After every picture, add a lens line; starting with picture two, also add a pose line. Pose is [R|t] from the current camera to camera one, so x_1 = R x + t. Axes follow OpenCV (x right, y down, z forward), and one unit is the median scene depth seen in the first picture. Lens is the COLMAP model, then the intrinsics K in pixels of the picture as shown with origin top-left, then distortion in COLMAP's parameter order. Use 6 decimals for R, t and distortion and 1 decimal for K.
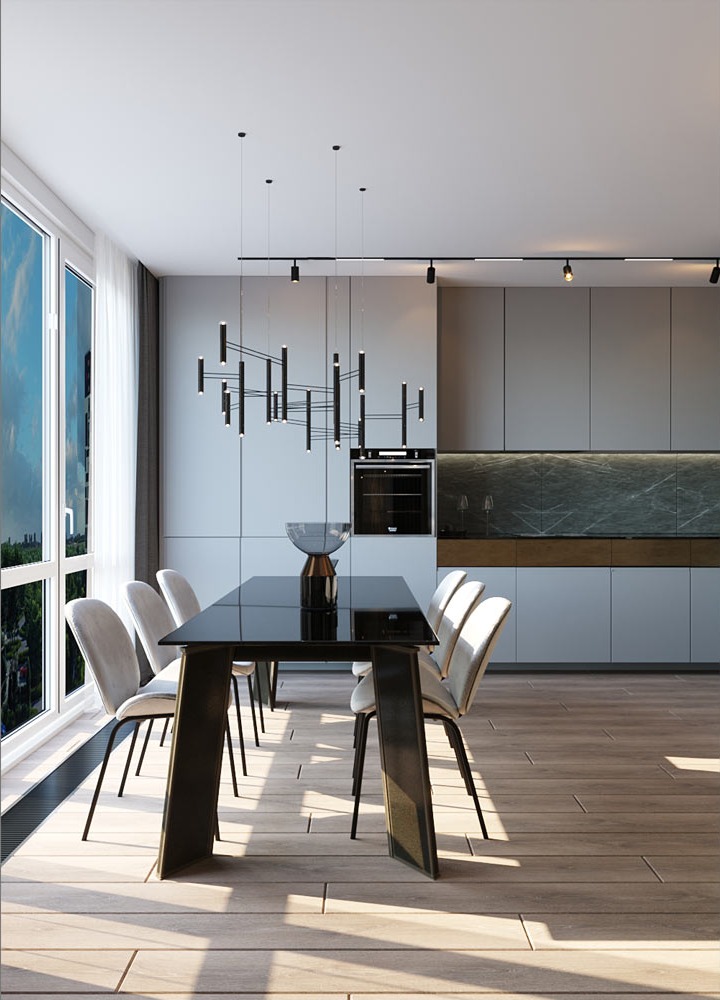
lens RADIAL K [[811.1, 0, 359.3], [0, 811.1, 502.9], [0, 0, 1]] dist [-0.050680, -0.001169]
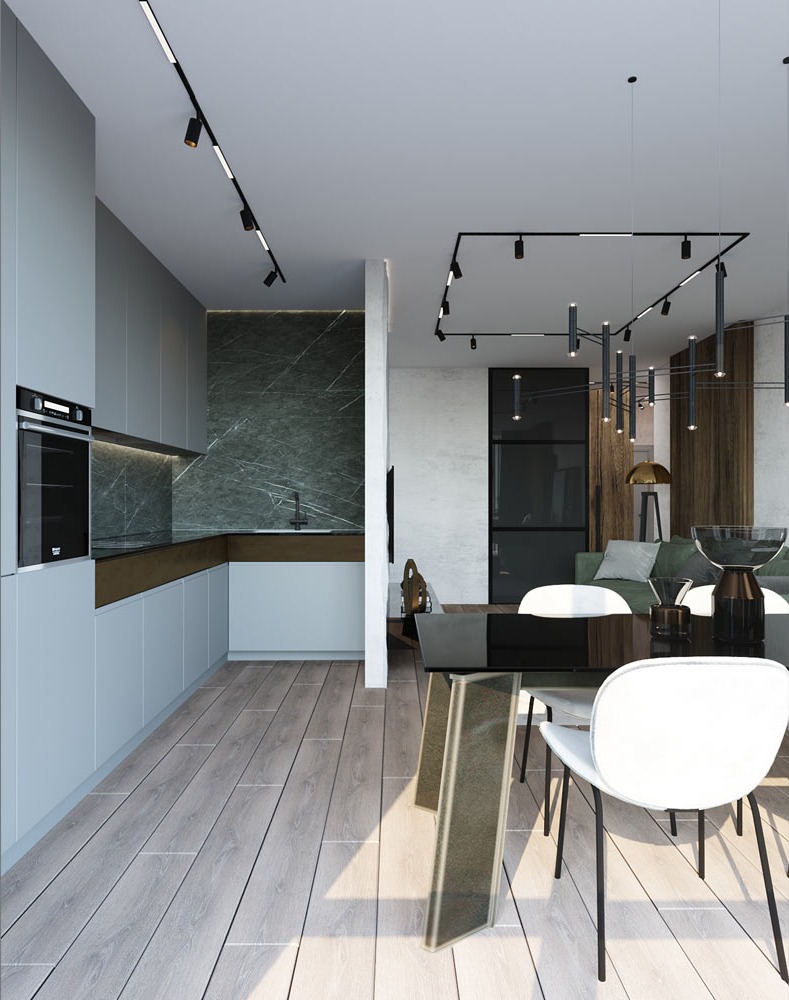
lens RADIAL K [[699.1, 0, 395.7], [0, 699.1, 499.5], [0, 0, 1]] dist [-0.009759, -0.001898]
pose [[0.000965, 0.002691, 0.999996, -0.371318], [0.004224, 0.999987, -0.002696, 0.001256], [-0.999991, 0.004226, 0.000953, 0.698596]]
